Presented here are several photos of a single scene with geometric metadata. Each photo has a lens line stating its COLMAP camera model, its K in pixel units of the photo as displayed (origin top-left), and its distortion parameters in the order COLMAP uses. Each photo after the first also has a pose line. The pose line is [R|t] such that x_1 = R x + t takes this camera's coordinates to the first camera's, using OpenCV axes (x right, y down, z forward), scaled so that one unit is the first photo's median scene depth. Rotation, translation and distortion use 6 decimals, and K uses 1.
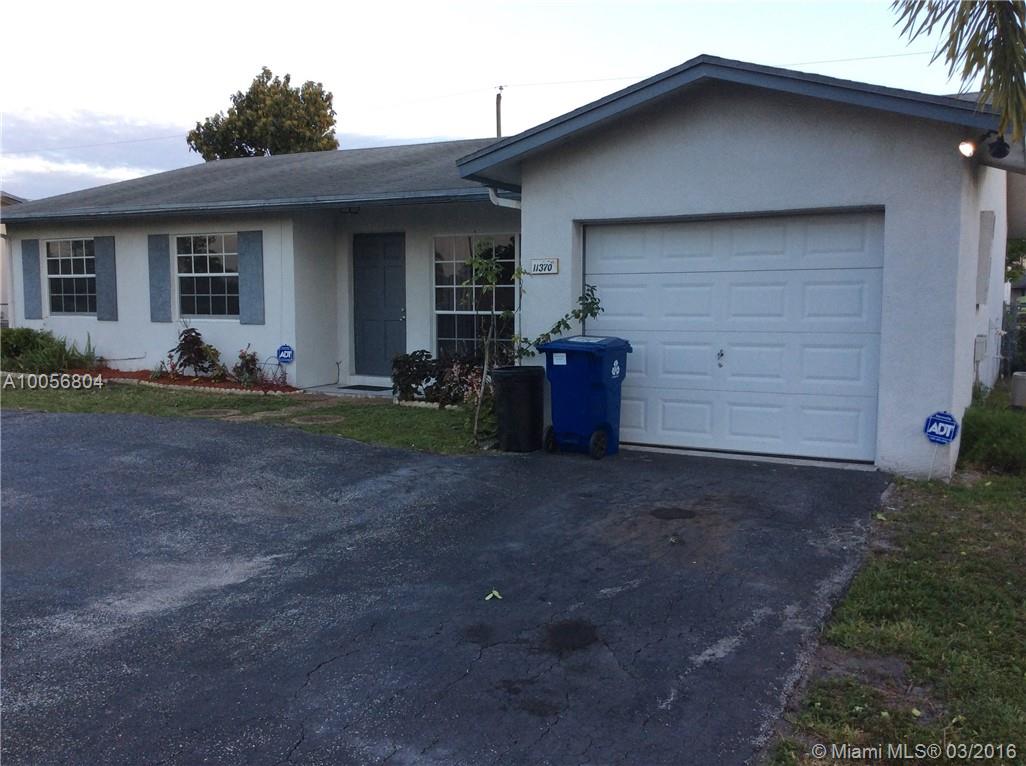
lens RADIAL K [[951.4, 0, 514.7], [0, 951.4, 383.9], [0, 0, 1]] dist [0.090877, 0.000000]
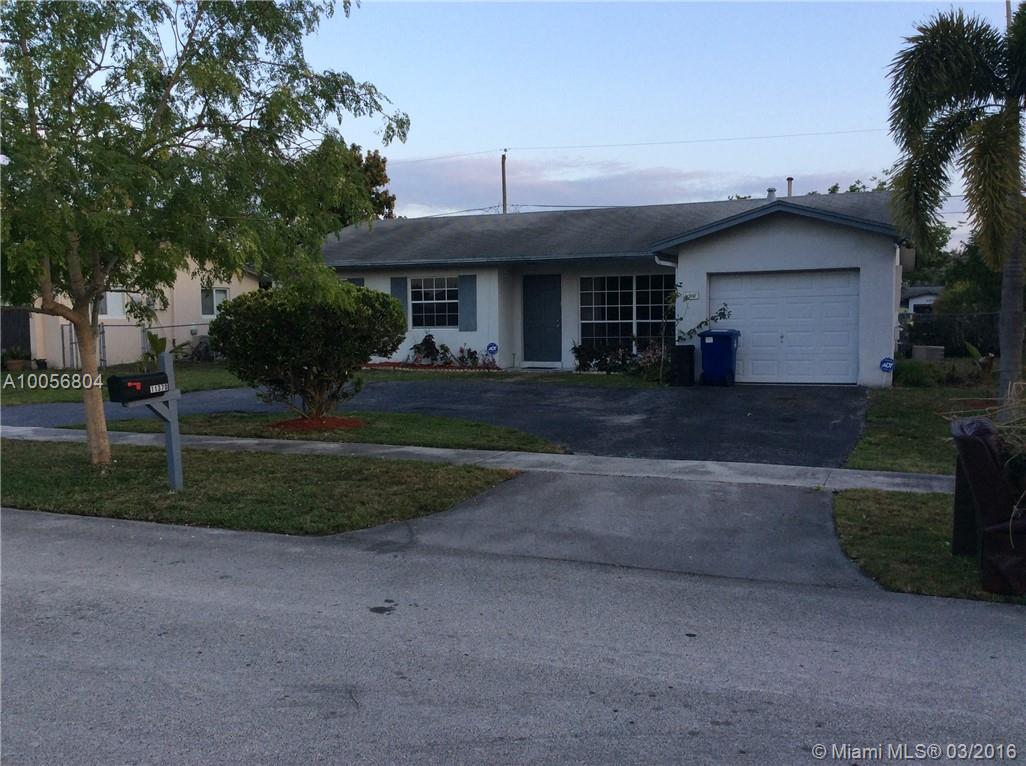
lens RADIAL K [[951.4, 0, 511.4], [0, 951.4, 382.5], [0, 0, 1]] dist [0.090877, 0.000000]
pose [[0.993911, -0.023329, 0.107691, -0.388673], [0.025458, 0.999506, -0.018445, 0.060448], [-0.107207, 0.021074, 0.994013, -0.659340]]
